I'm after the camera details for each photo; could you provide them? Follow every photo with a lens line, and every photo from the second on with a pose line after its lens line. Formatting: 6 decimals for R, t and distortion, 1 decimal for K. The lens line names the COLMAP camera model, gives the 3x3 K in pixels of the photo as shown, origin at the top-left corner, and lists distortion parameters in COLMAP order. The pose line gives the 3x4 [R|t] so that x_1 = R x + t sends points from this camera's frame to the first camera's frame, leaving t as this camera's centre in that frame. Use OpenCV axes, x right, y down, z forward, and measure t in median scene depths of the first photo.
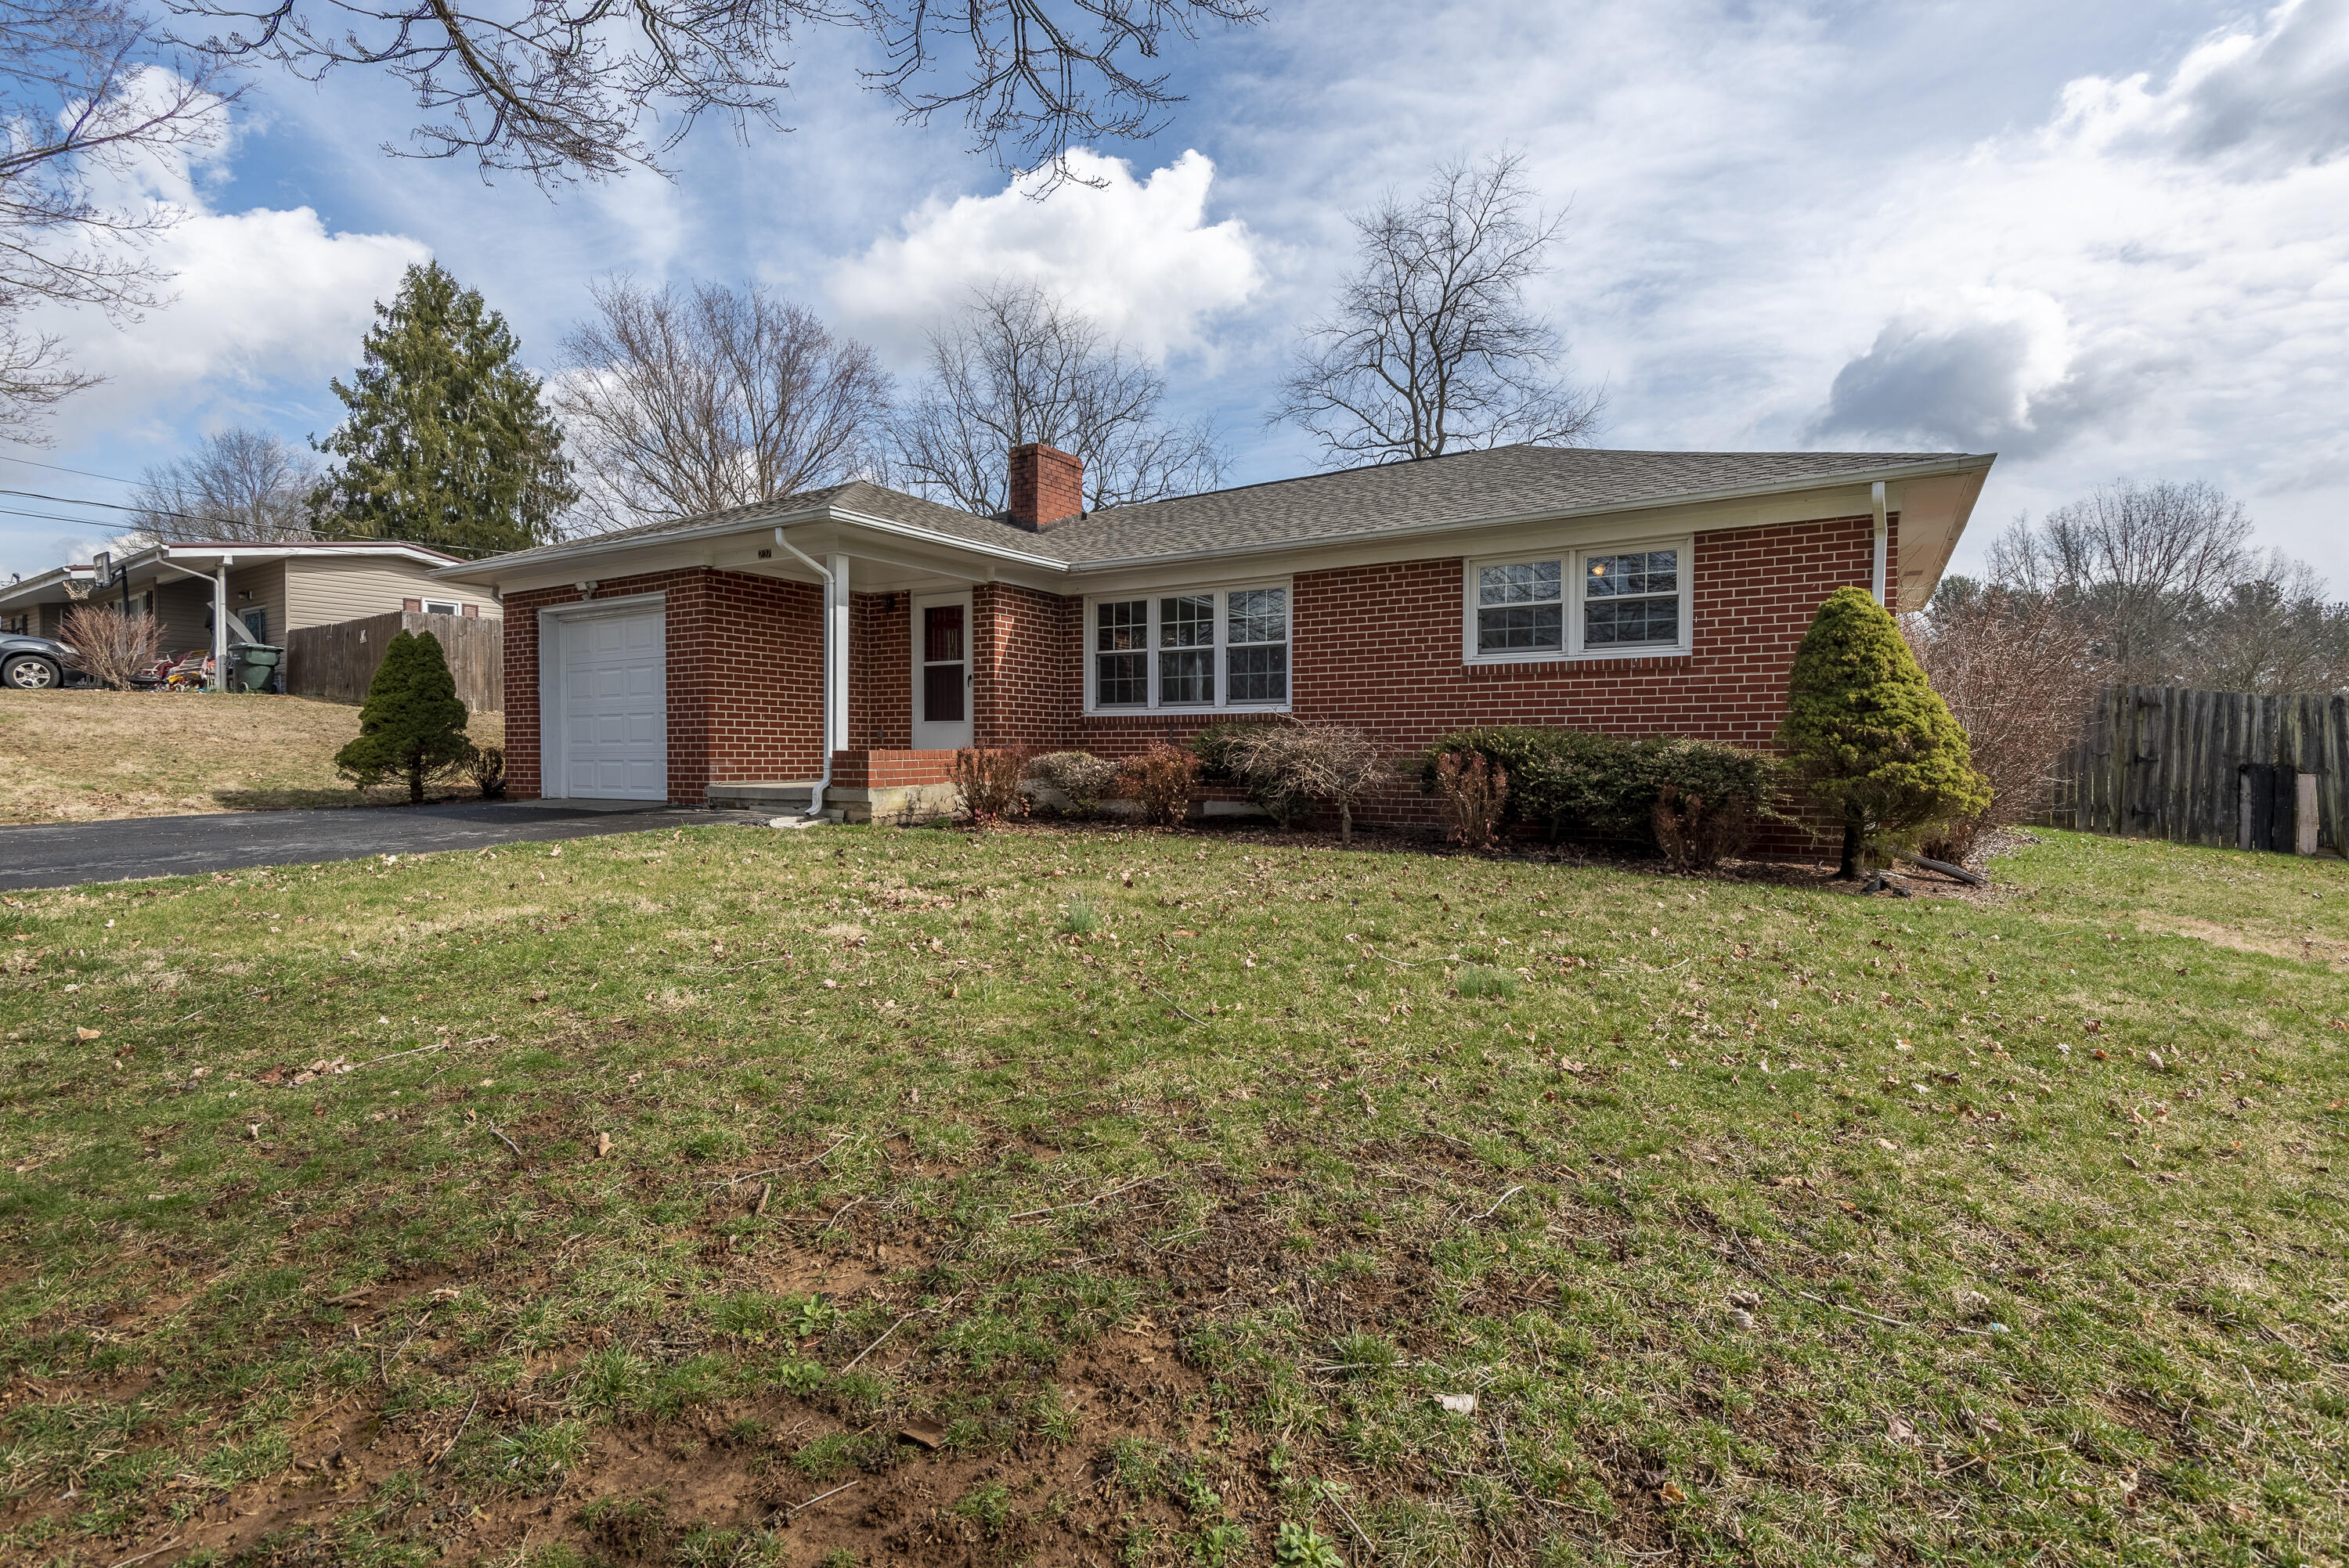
lens RADIAL K [[1131.2, 0, 1204.4], [0, 1131.2, 790.9], [0, 0, 1]] dist [0.011282, 0.000465]
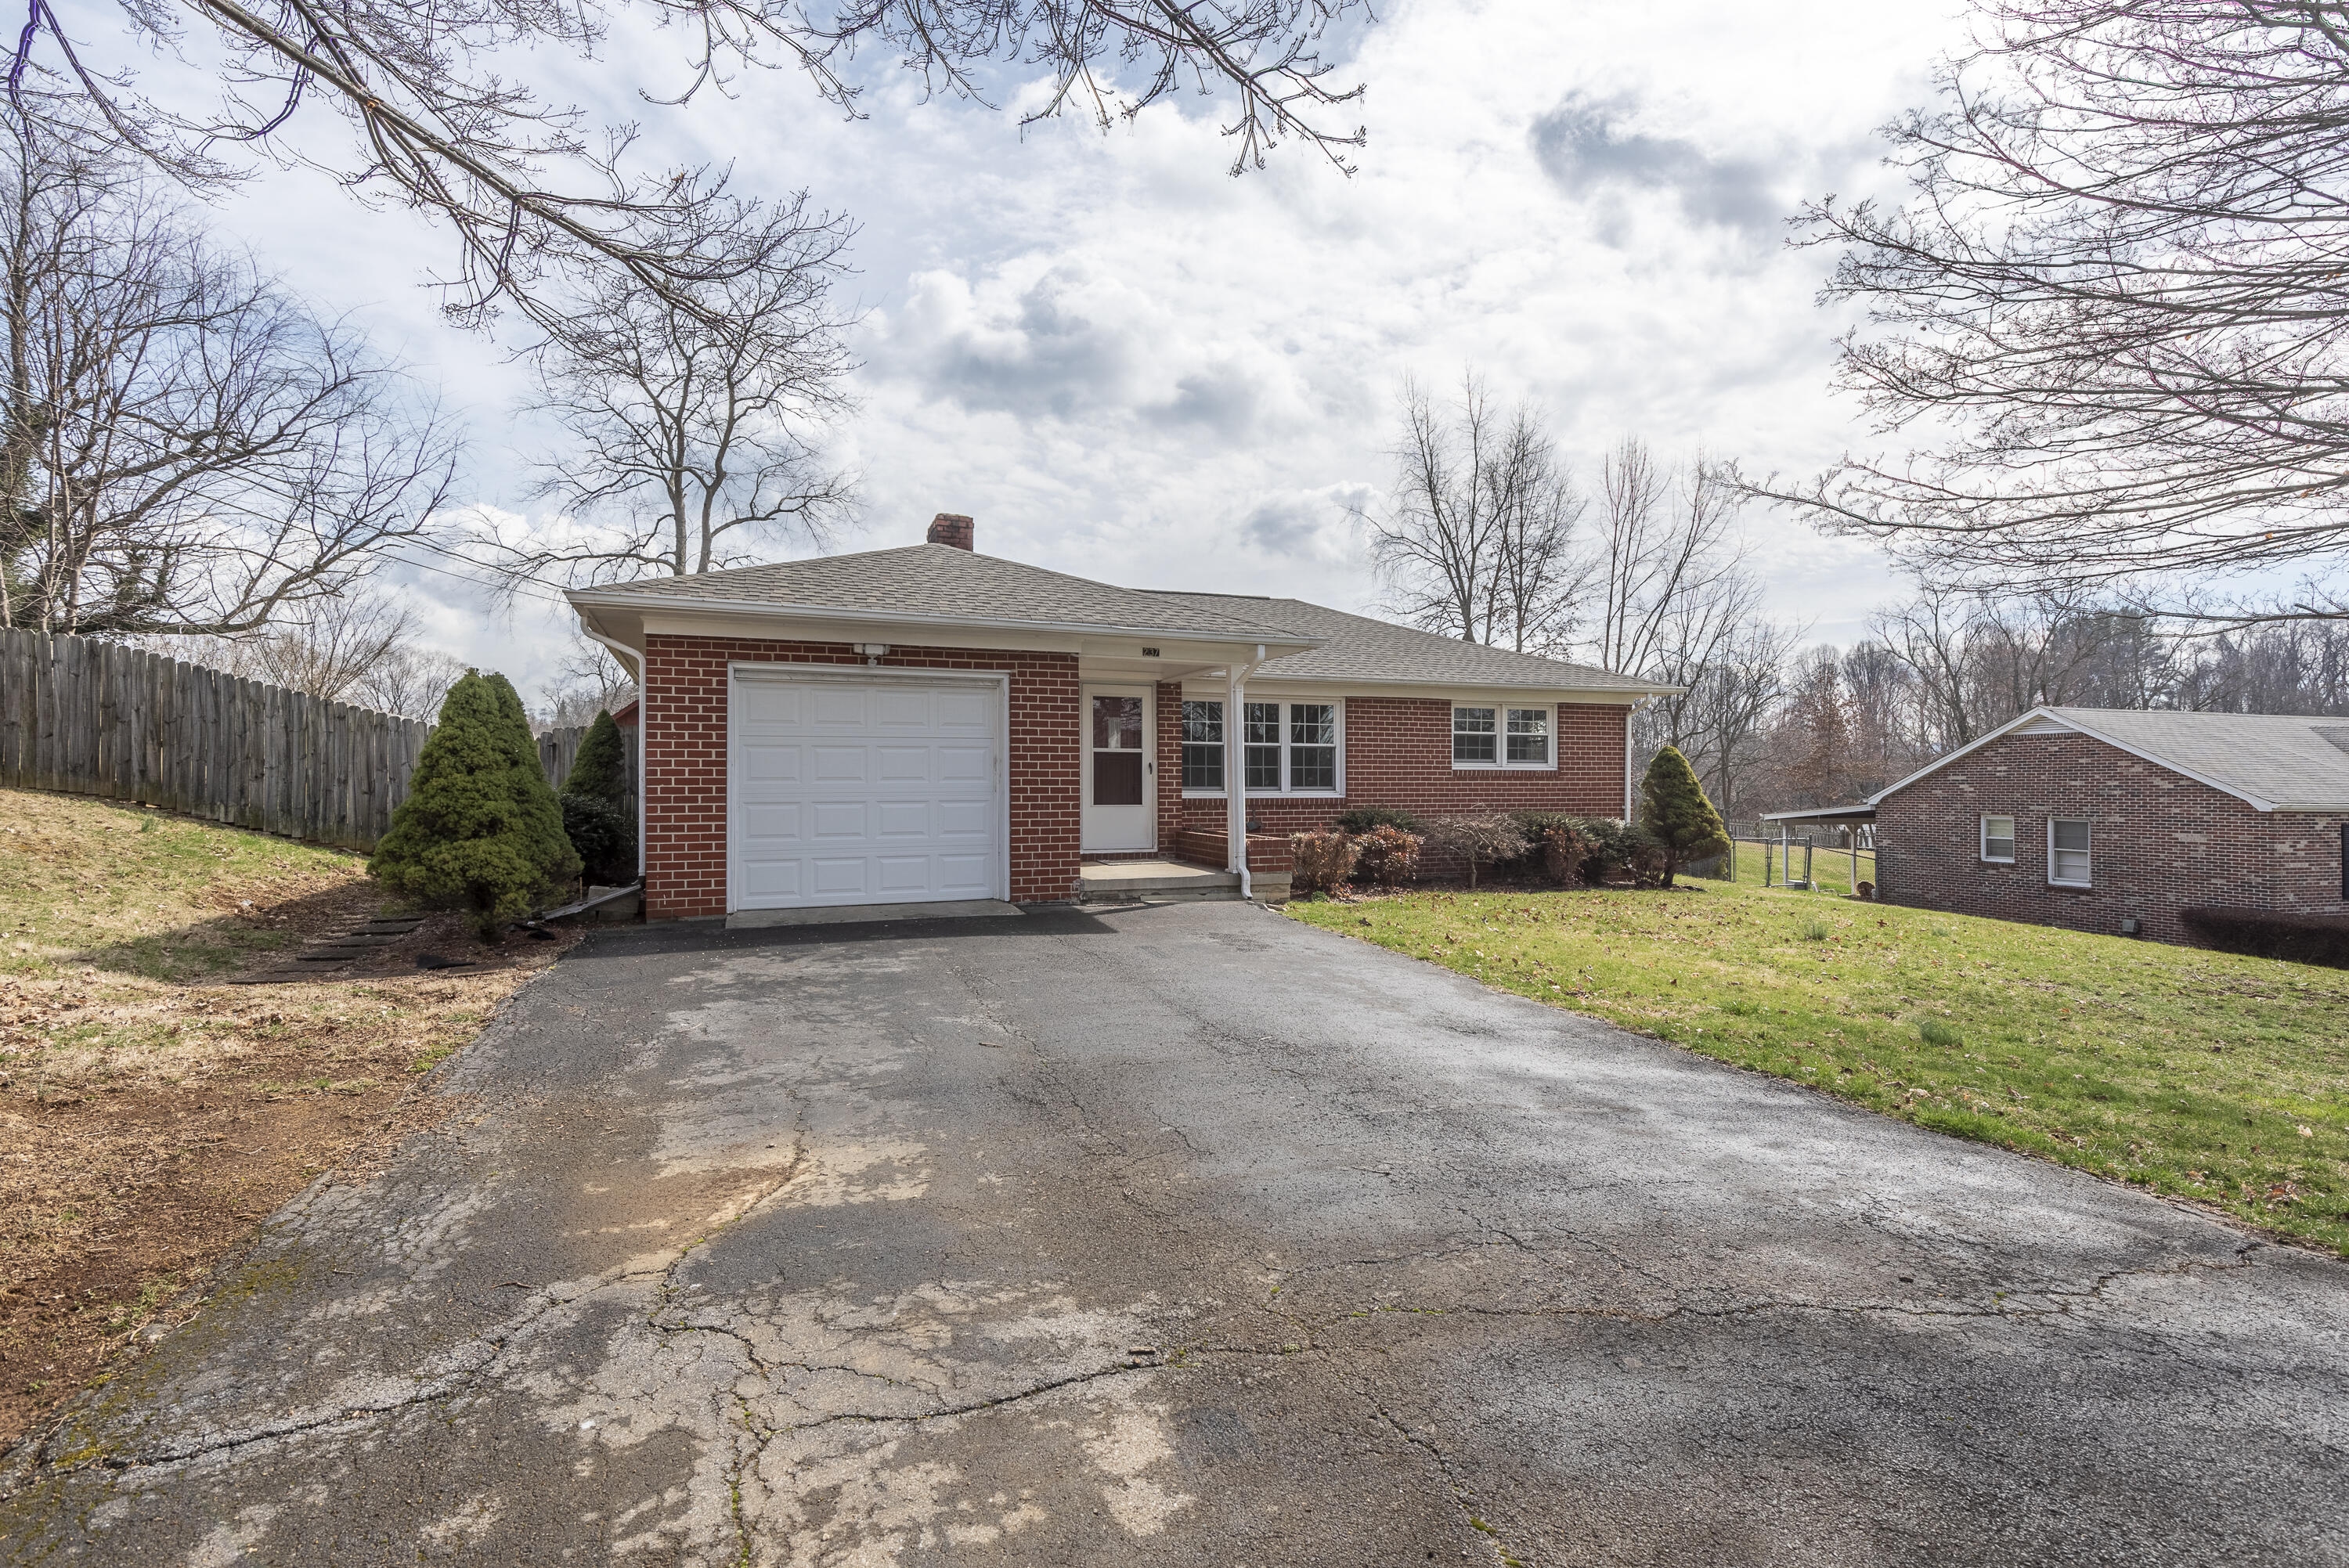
lens RADIAL K [[1131.2, 0, 1204.4], [0, 1131.2, 790.9], [0, 0, 1]] dist [0.011282, 0.000465]
pose [[0.577050, -0.004253, 0.816698, -1.155789], [0.024594, 0.999623, -0.012172, -0.065714], [-0.816338, 0.027110, 0.576938, 0.352420]]
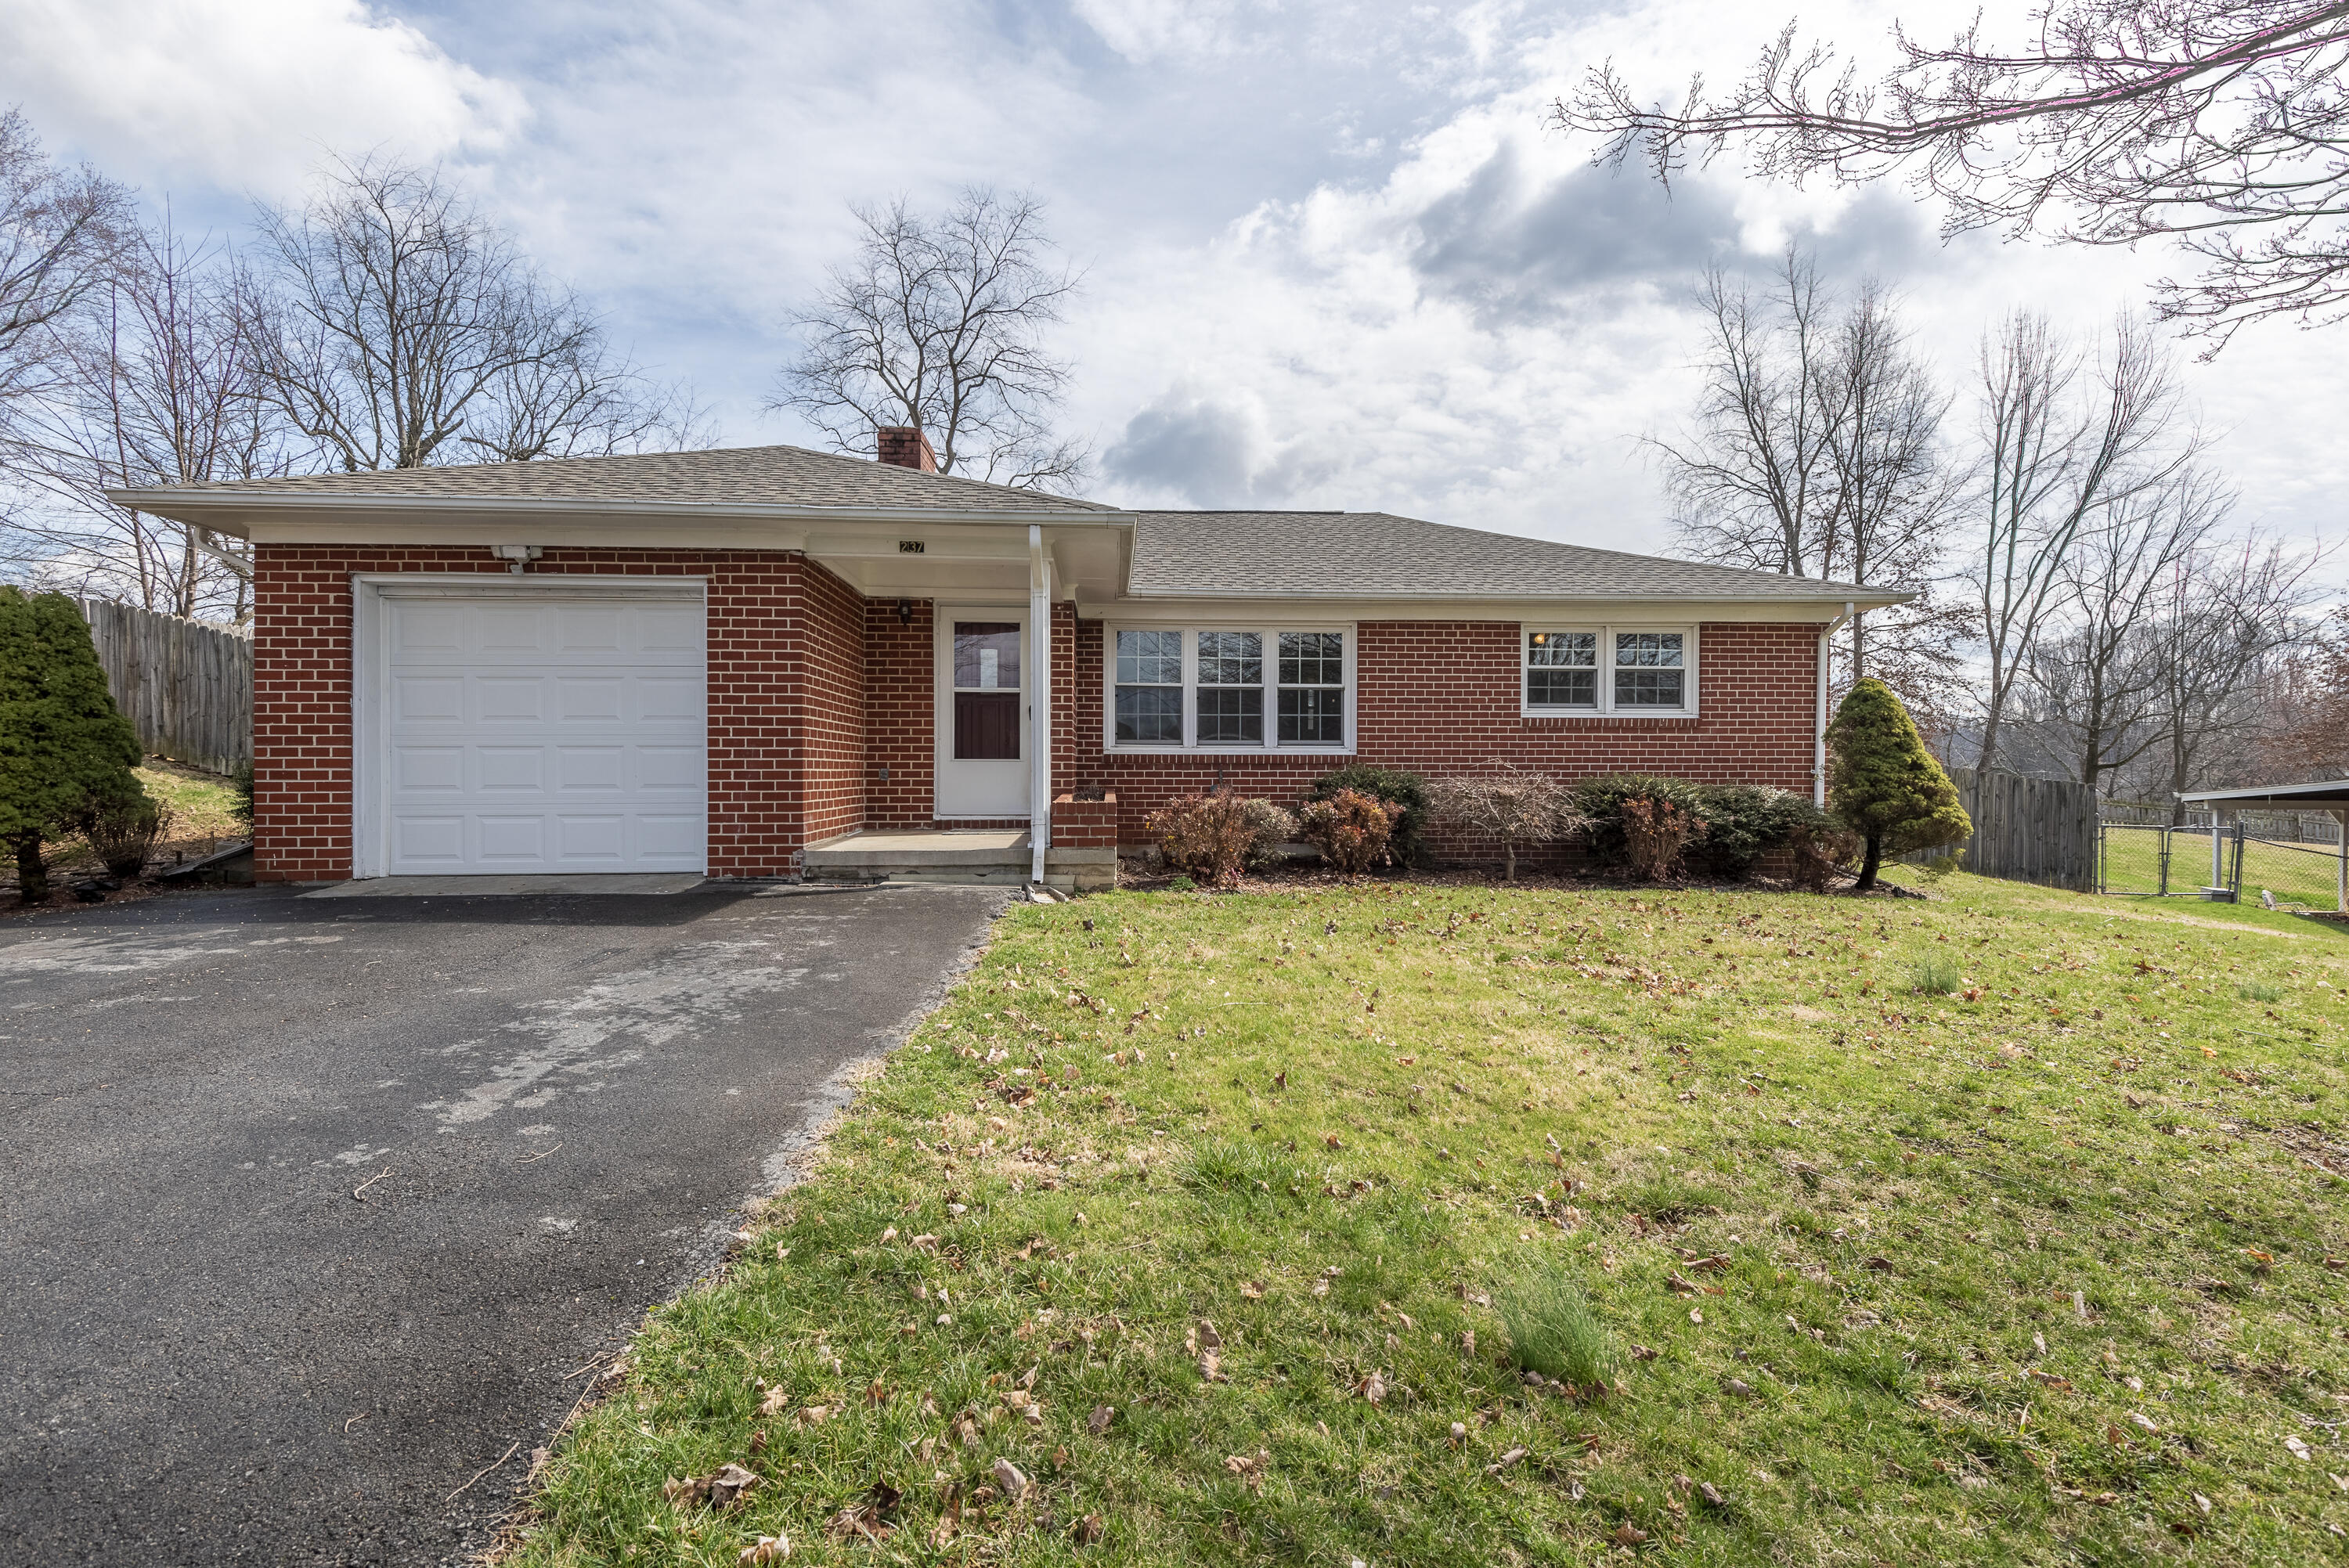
lens RADIAL K [[1124.7, 0, 1174.5], [0, 1124.7, 784.0], [0, 0, 1]] dist [0.007063, -0.000423]
pose [[0.811129, -0.008447, 0.584806, -0.662850], [0.016517, 0.999828, -0.008467, -0.037517], [-0.584634, 0.016527, 0.811129, 0.269640]]
